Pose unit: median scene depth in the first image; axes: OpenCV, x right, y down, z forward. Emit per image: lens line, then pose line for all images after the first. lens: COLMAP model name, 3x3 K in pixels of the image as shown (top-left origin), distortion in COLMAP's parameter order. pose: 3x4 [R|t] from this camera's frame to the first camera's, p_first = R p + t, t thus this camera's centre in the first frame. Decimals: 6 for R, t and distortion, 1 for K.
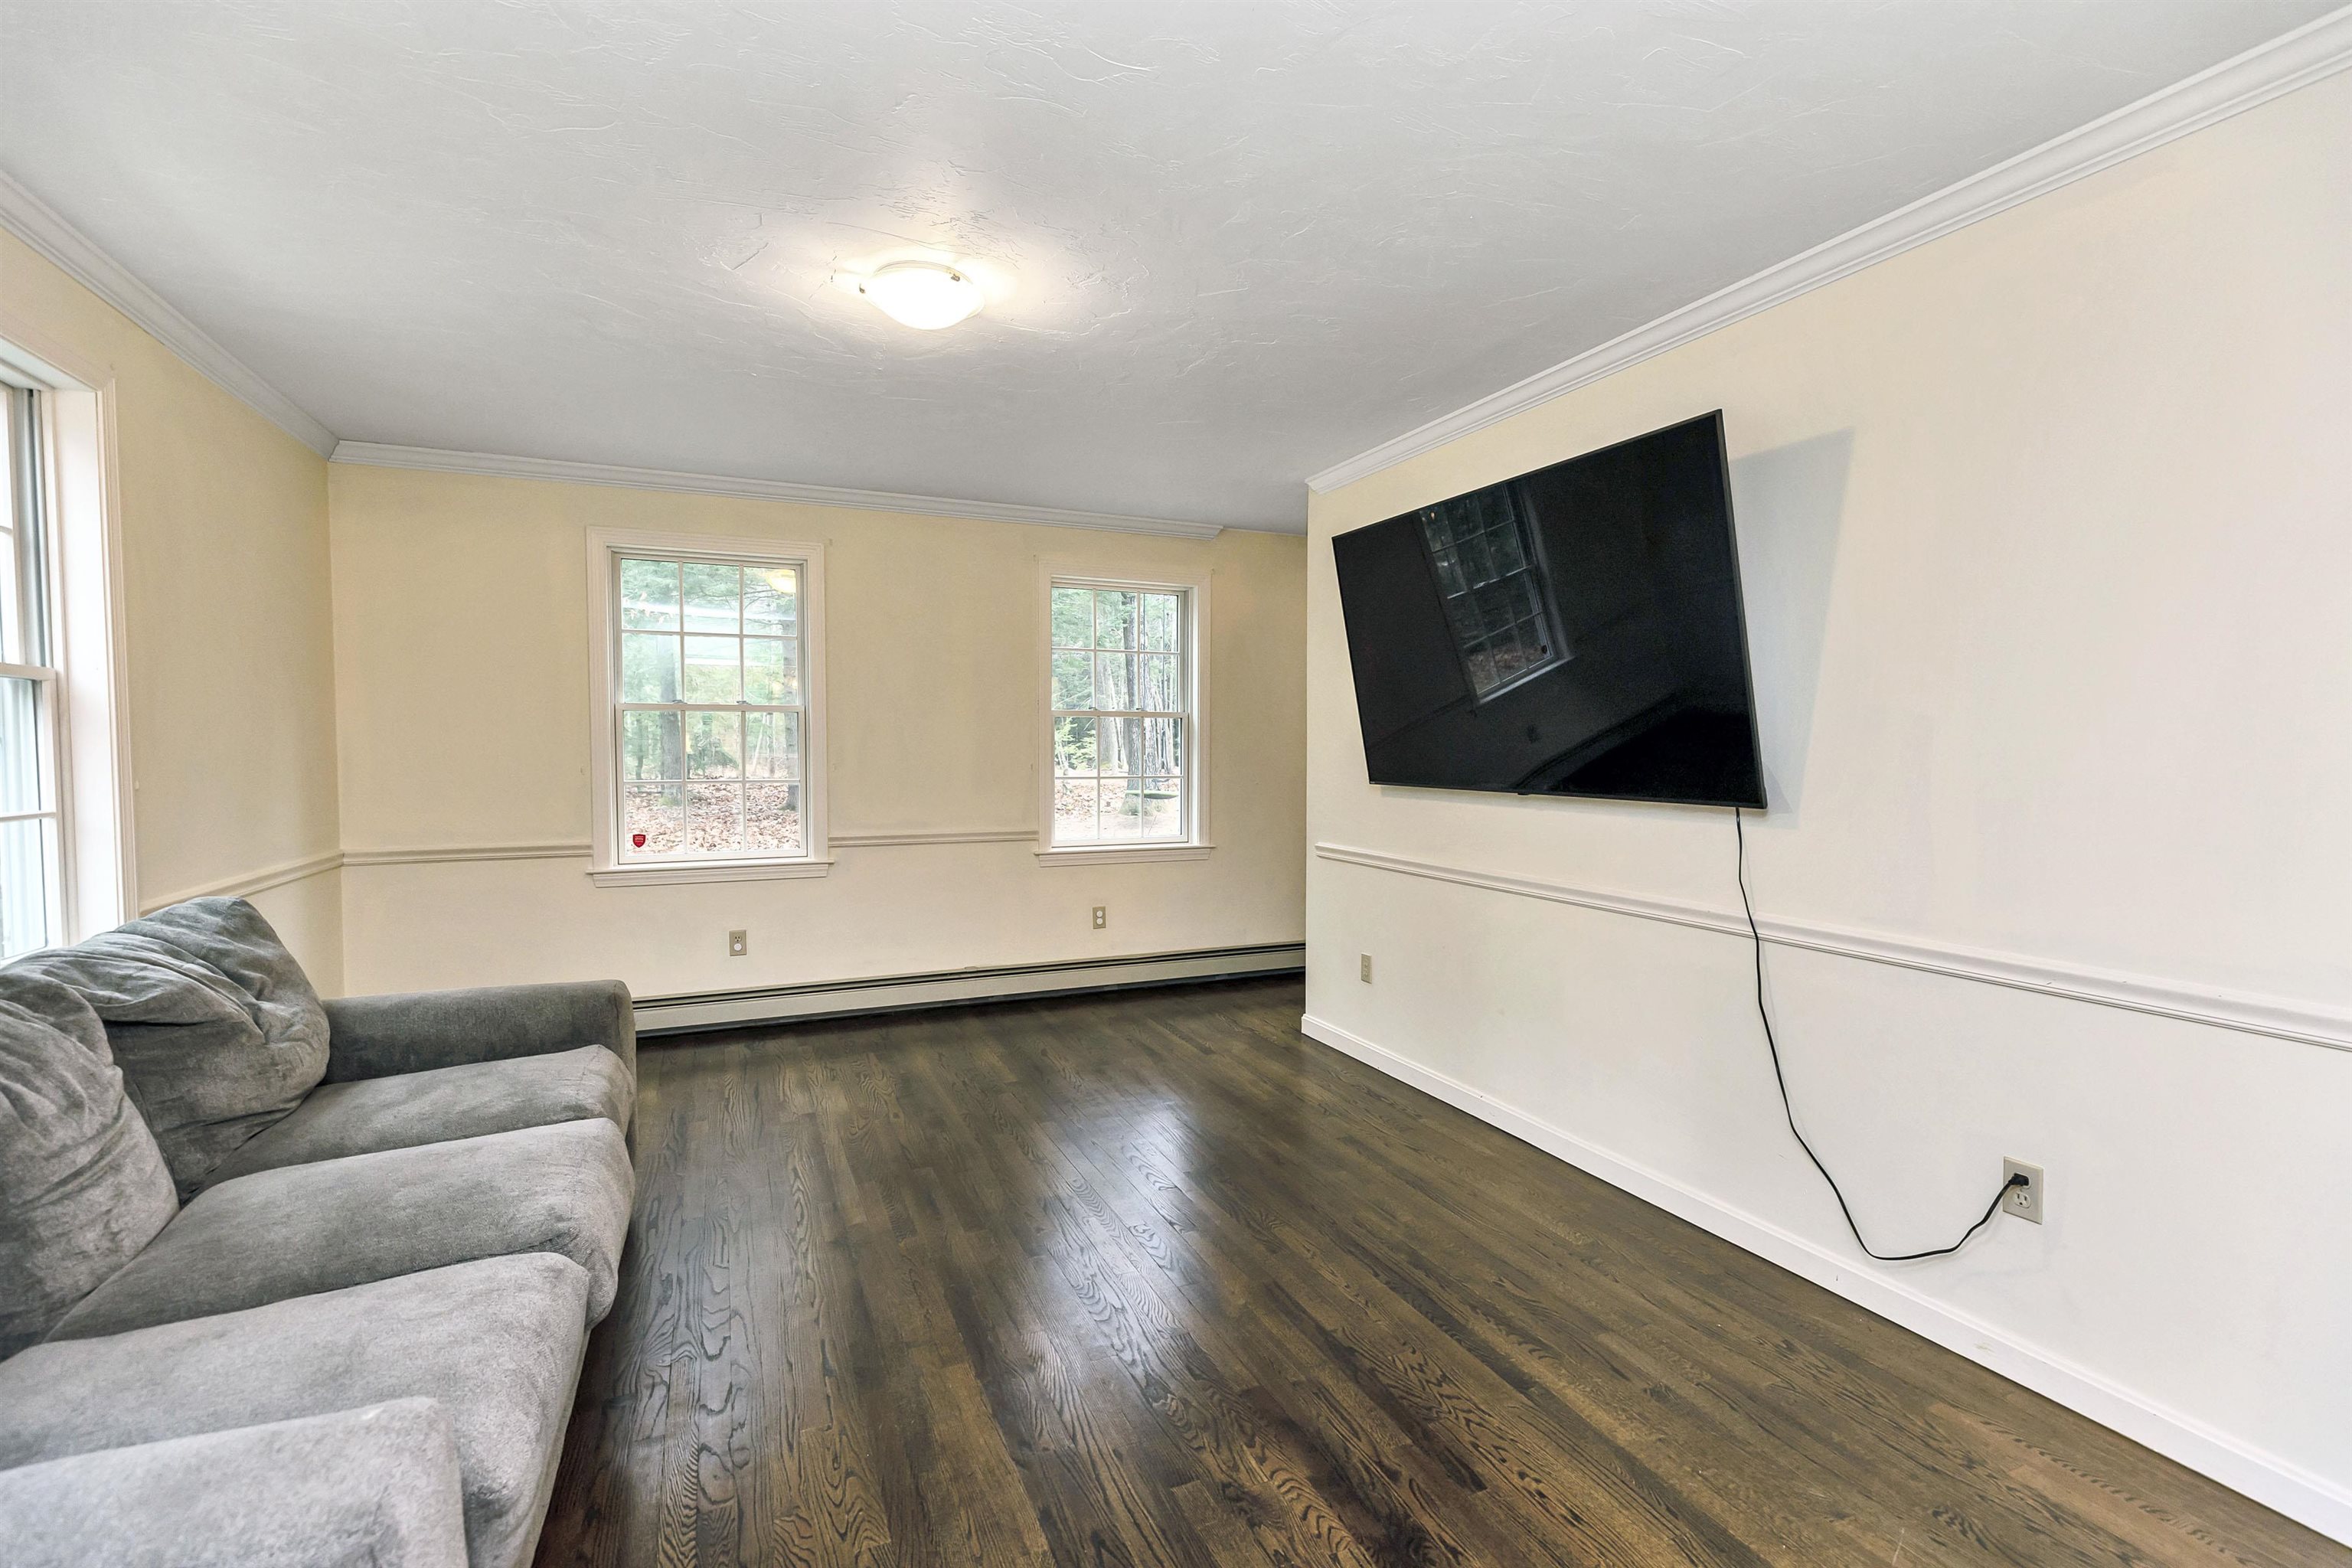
lens RADIAL K [[1045.8, 0, 1181.2], [0, 1045.8, 778.2], [0, 0, 1]] dist [-0.009169, -0.000489]
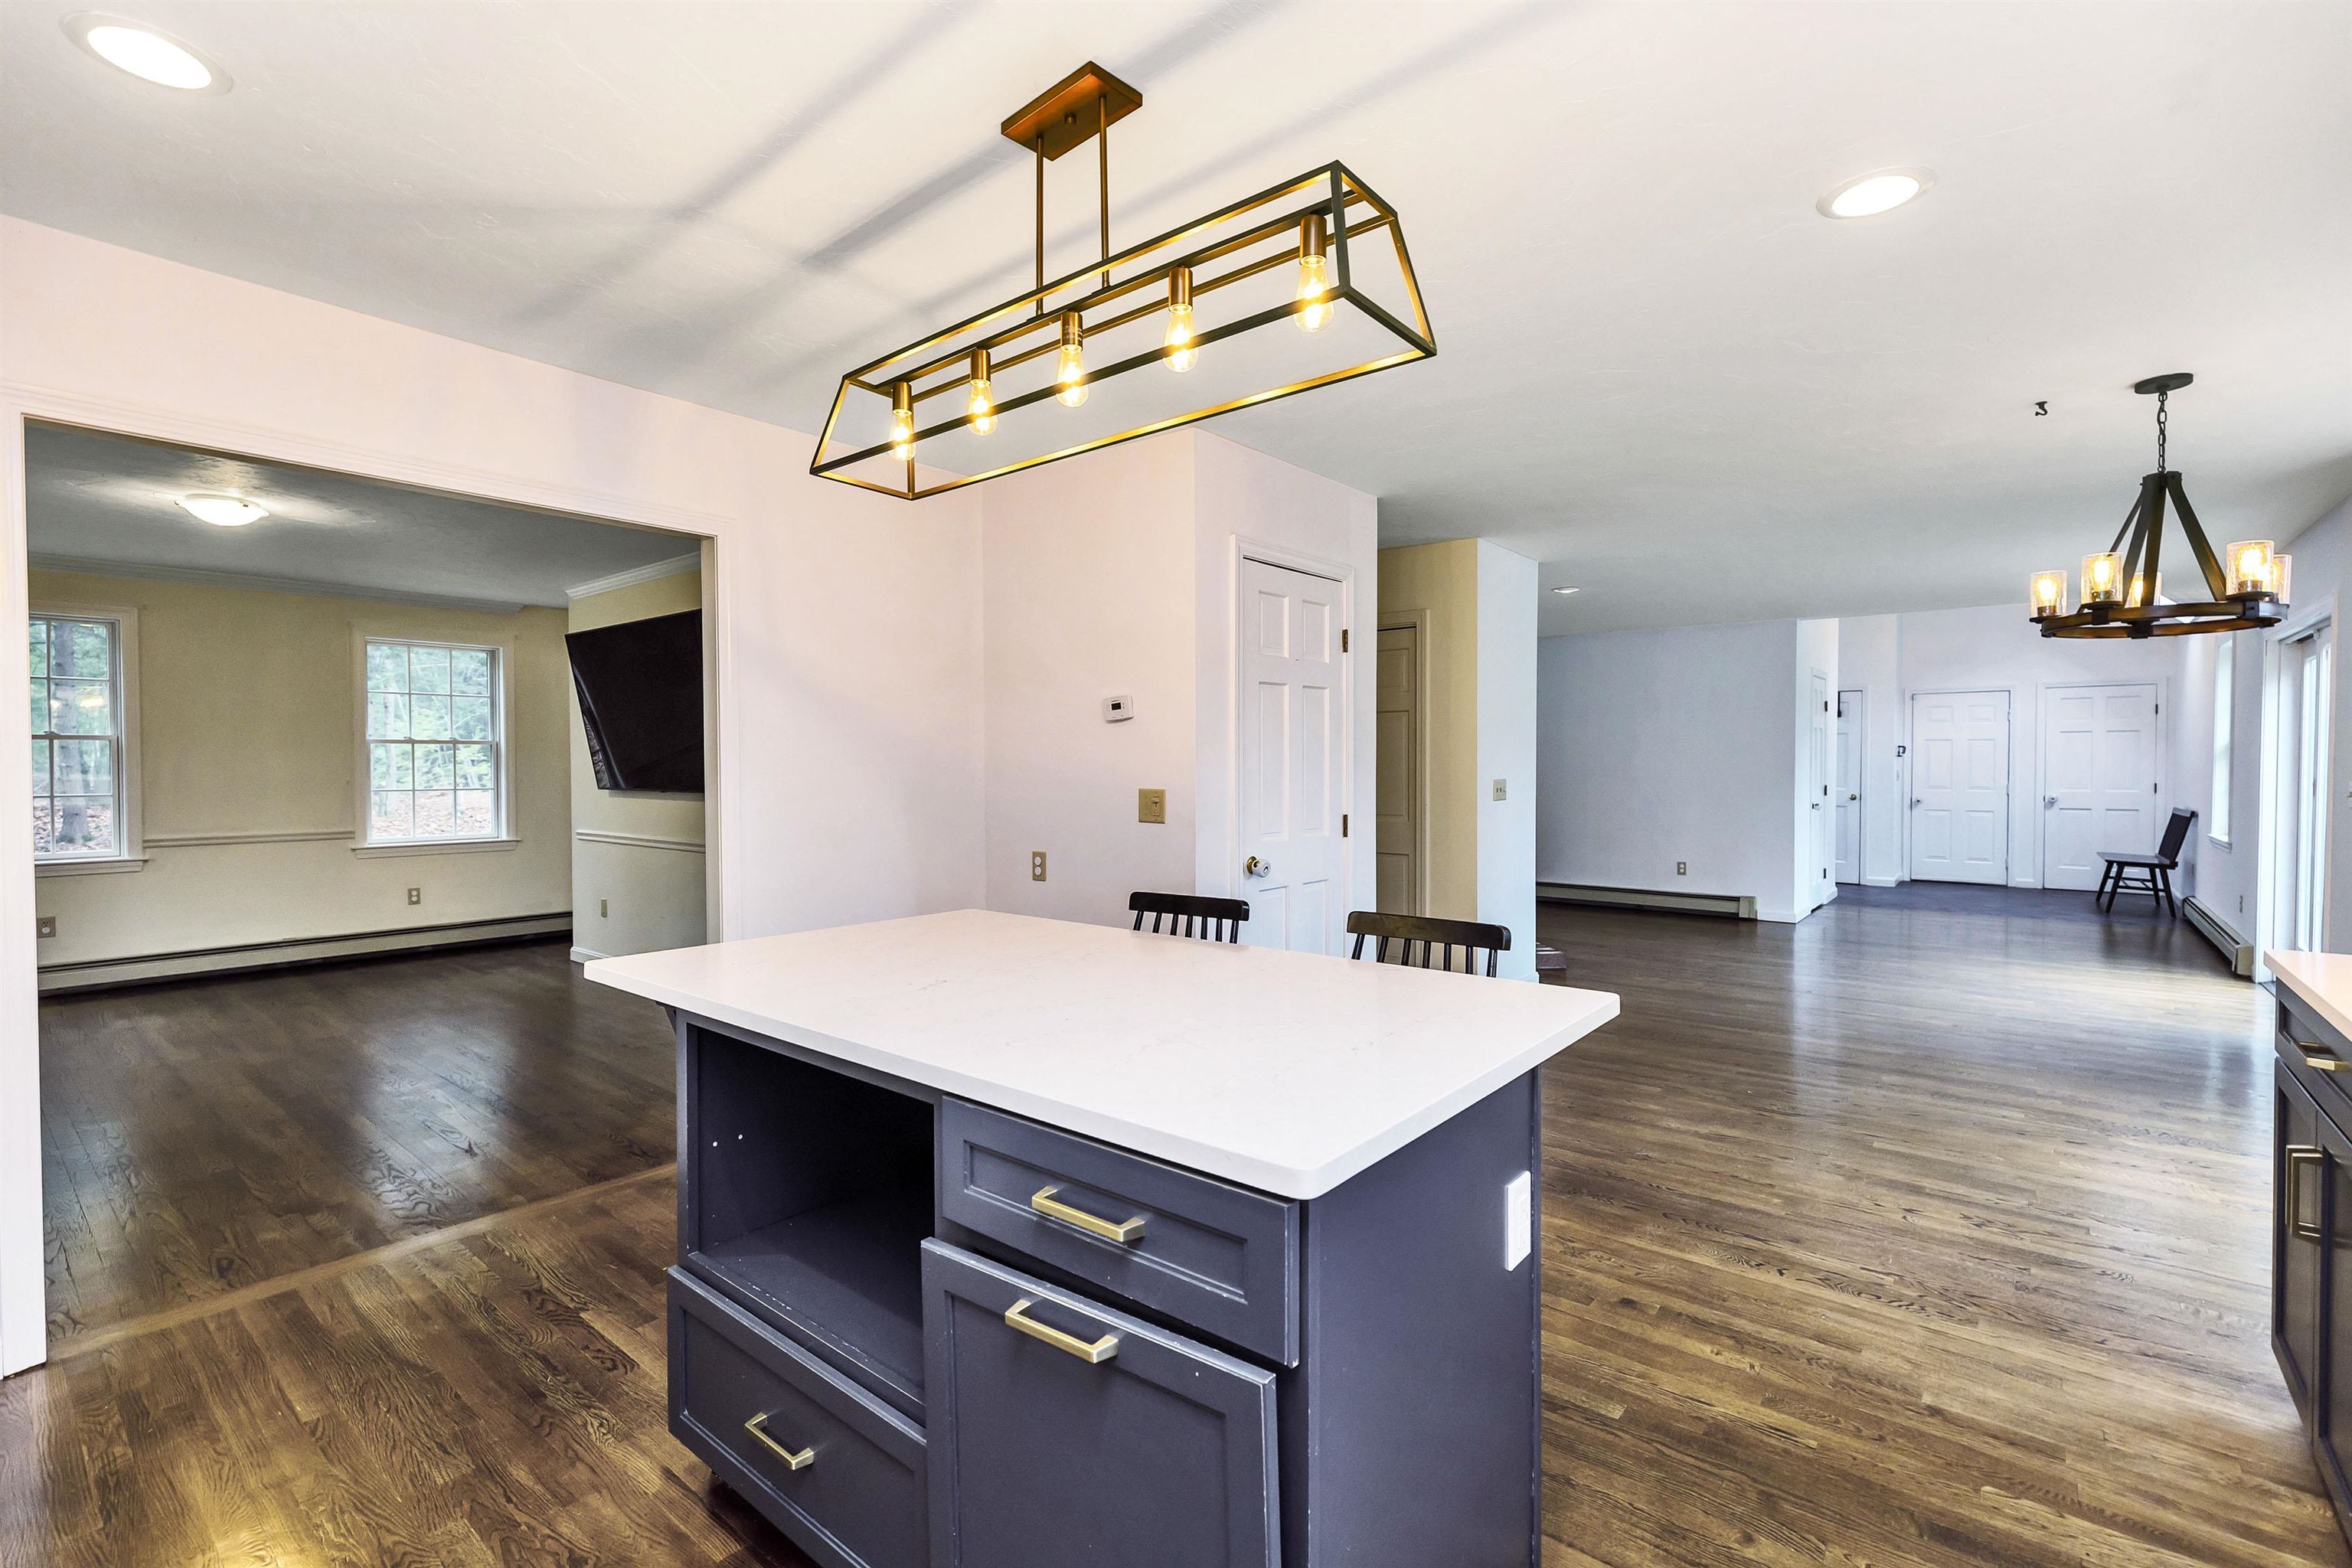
lens RADIAL K [[1045.8, 0, 1181.2], [0, 1045.8, 778.2], [0, 0, 1]] dist [-0.009169, -0.000489]
pose [[0.895805, -0.011361, 0.444302, 0.238936], [0.020324, 0.999675, -0.015416, 0.028575], [-0.443982, 0.022840, 0.895744, -0.701822]]
